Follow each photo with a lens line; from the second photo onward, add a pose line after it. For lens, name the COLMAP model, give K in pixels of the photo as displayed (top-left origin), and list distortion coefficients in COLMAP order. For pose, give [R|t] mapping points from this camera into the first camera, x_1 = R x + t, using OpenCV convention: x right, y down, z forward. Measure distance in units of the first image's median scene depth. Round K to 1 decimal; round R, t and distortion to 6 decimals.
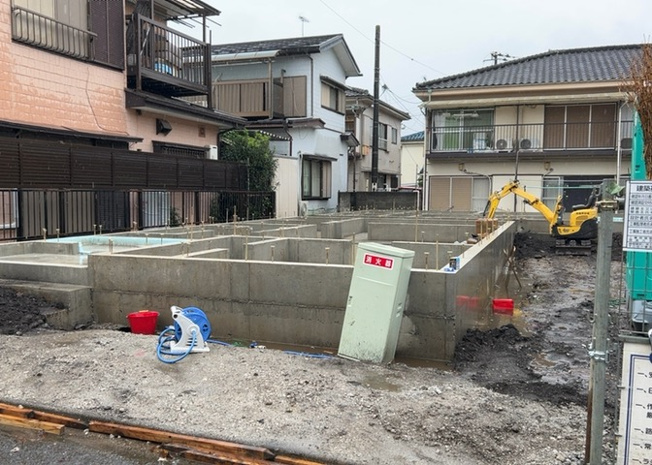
lens RADIAL K [[593.4, 0, 325.8], [0, 593.4, 236.0], [0, 0, 1]] dist [0.072928, -0.116580]
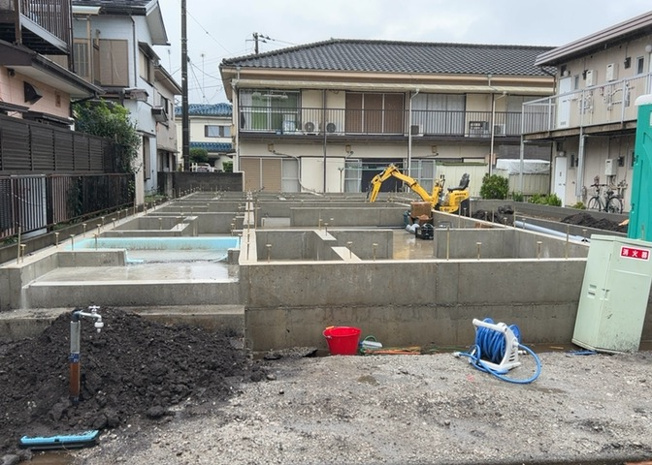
lens RADIAL K [[593.4, 0, 325.8], [0, 593.4, 236.0], [0, 0, 1]] dist [0.072928, -0.116580]
pose [[0.886358, -0.050001, 0.460292, -0.275445], [0.032564, 0.998422, 0.045751, -0.016570], [-0.461854, -0.025563, 0.886588, 0.106951]]
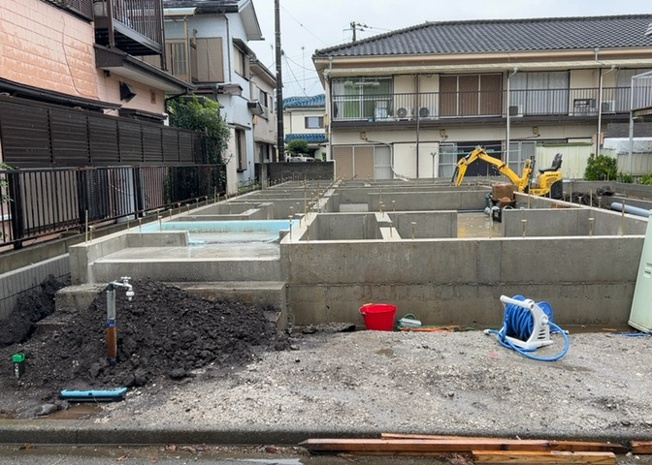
lens RADIAL K [[593.4, 0, 325.8], [0, 593.4, 236.0], [0, 0, 1]] dist [0.072928, -0.116580]
pose [[0.953532, -0.065070, 0.294180, -0.242652], [0.050776, 0.997140, 0.055977, -0.009279], [-0.296981, -0.038439, 0.954109, 0.084527]]
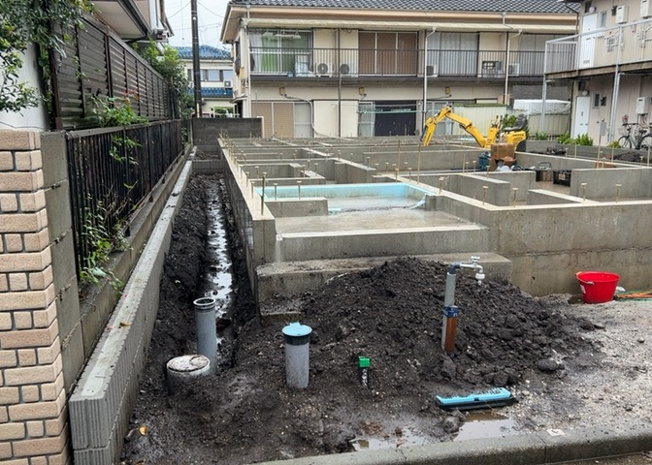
lens RADIAL K [[593.4, 0, 325.8], [0, 593.4, 236.0], [0, 0, 1]] dist [0.072928, -0.116580]
pose [[0.853558, -0.115695, 0.507990, -0.401479], [0.052016, 0.989084, 0.137865, -0.021432], [-0.518395, -0.091252, 0.850259, 0.198120]]
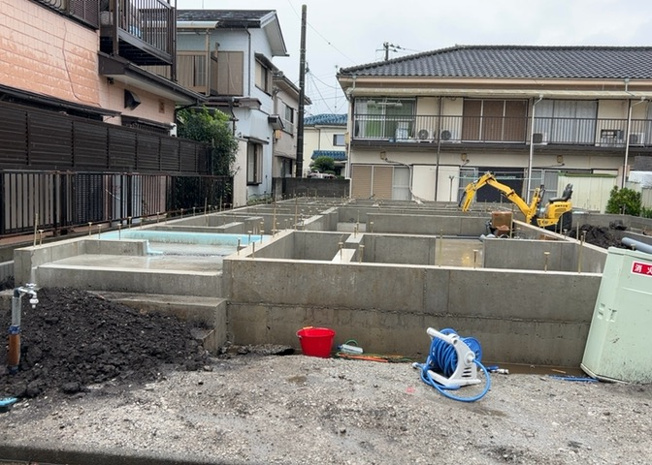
lens RADIAL K [[593.4, 0, 325.8], [0, 593.4, 236.0], [0, 0, 1]] dist [0.072928, -0.116580]
pose [[0.969618, -0.000184, 0.244626, -0.192827], [-0.006404, 0.999638, 0.026135, -0.009125], [-0.244542, -0.026907, 0.969265, 0.081456]]
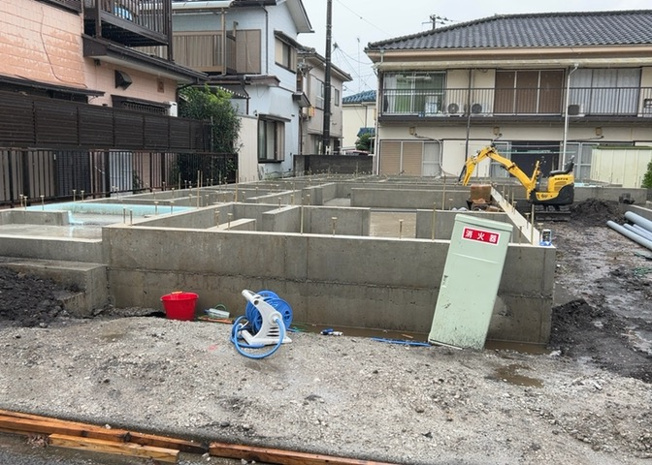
lens RADIAL K [[594.8, 0, 326.0], [0, 594.8, 232.5], [0, 0, 1]] dist [0.069126, -0.110555]
pose [[0.991084, -0.006108, 0.133096, -0.082571], [-0.001352, 0.998436, 0.055886, -0.003624], [-0.133229, -0.055567, 0.989526, 0.049645]]
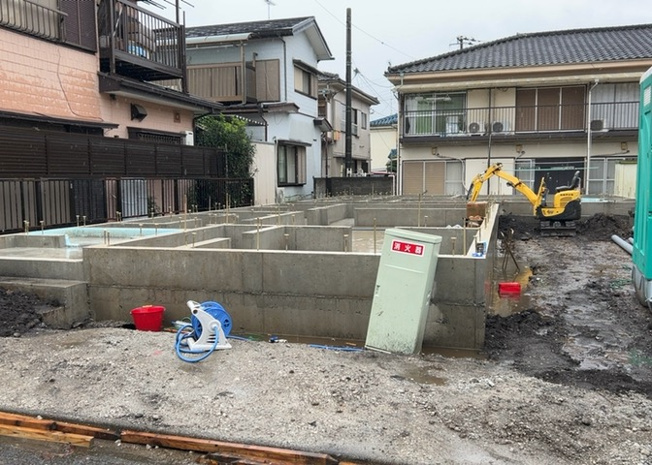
lens RADIAL K [[594.8, 0, 326.0], [0, 594.8, 232.5], [0, 0, 1]] dist [0.069126, -0.110555]
pose [[0.997861, -0.021824, 0.061626, -0.032124], [0.020805, 0.999637, 0.017142, -0.000179], [-0.061978, -0.015823, 0.997952, 0.018726]]
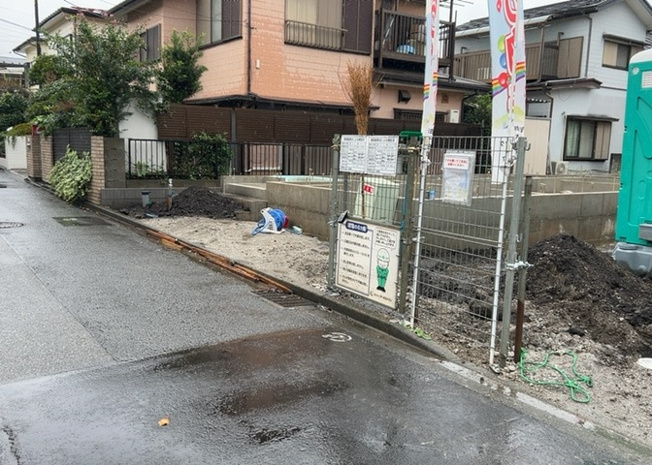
lens RADIAL K [[594.8, 0, 326.0], [0, 594.8, 232.5], [0, 0, 1]] dist [0.069126, -0.110555]
pose [[0.826194, 0.095882, -0.555167, 0.286619], [-0.064457, 0.995028, 0.075925, 0.014903], [0.559686, -0.026944, 0.828266, -0.122940]]
